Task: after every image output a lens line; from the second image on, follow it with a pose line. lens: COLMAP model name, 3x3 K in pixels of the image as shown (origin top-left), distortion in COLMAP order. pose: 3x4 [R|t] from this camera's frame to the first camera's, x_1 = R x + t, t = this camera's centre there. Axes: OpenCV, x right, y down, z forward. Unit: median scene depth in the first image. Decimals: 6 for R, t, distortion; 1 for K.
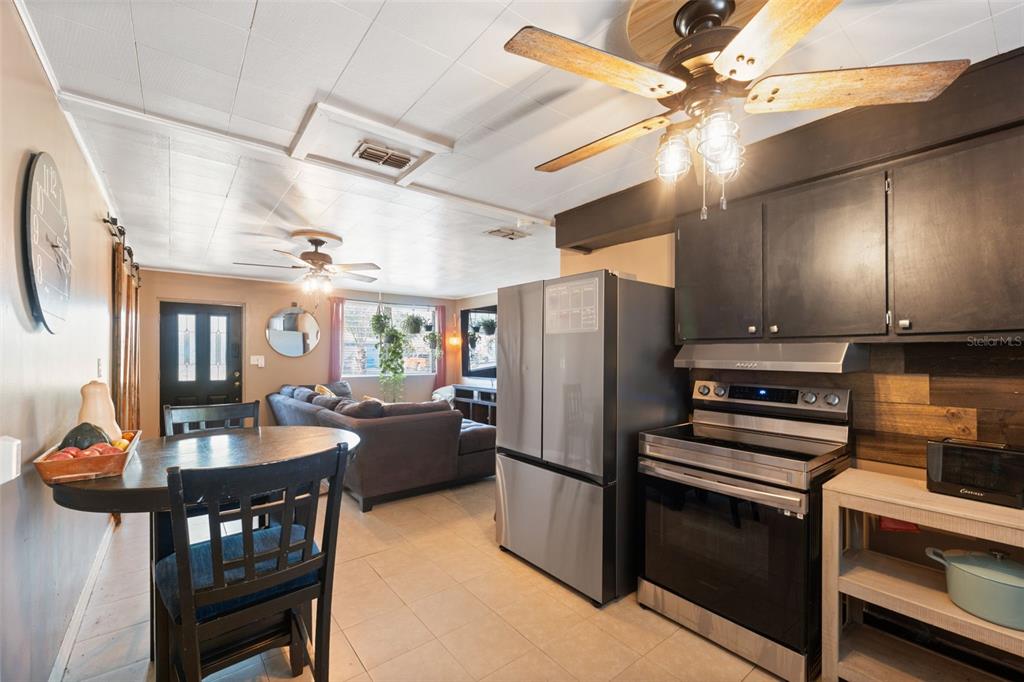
lens RADIAL K [[420.7, 0, 512.0], [0, 420.7, 341.0], [0, 0, 1]] dist [-0.000713, 0.000039]
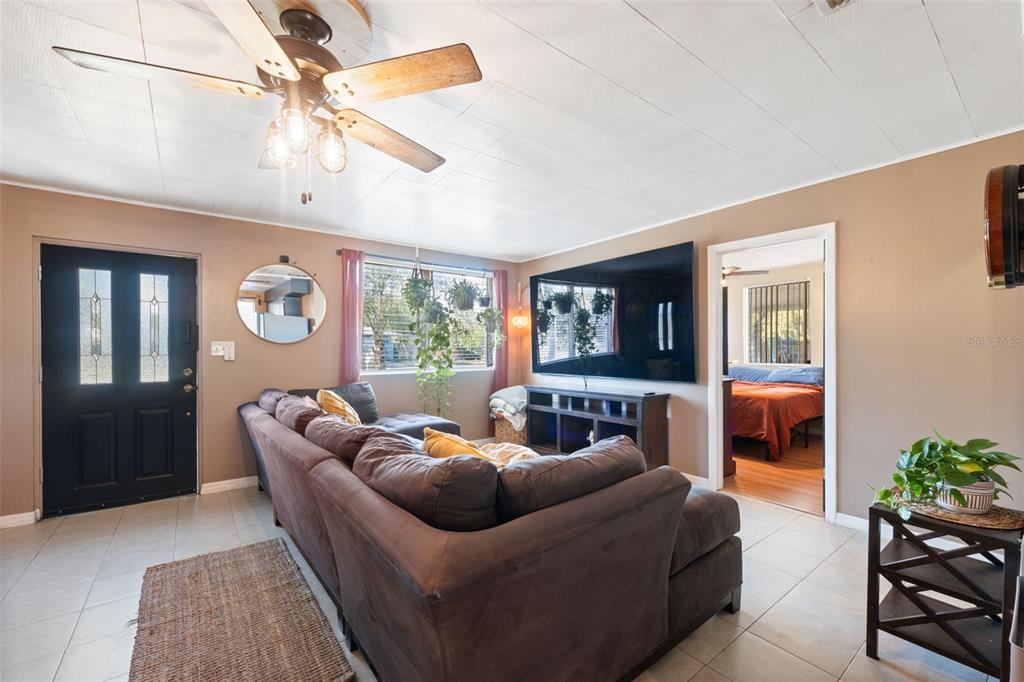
lens RADIAL K [[420.7, 0, 512.0], [0, 420.7, 341.0], [0, 0, 1]] dist [-0.000713, 0.000039]
pose [[0.999731, -0.004904, -0.022668, -0.146178], [0.005304, 0.999831, 0.017623, 0.021800], [0.022578, -0.017738, 0.999588, 0.337741]]
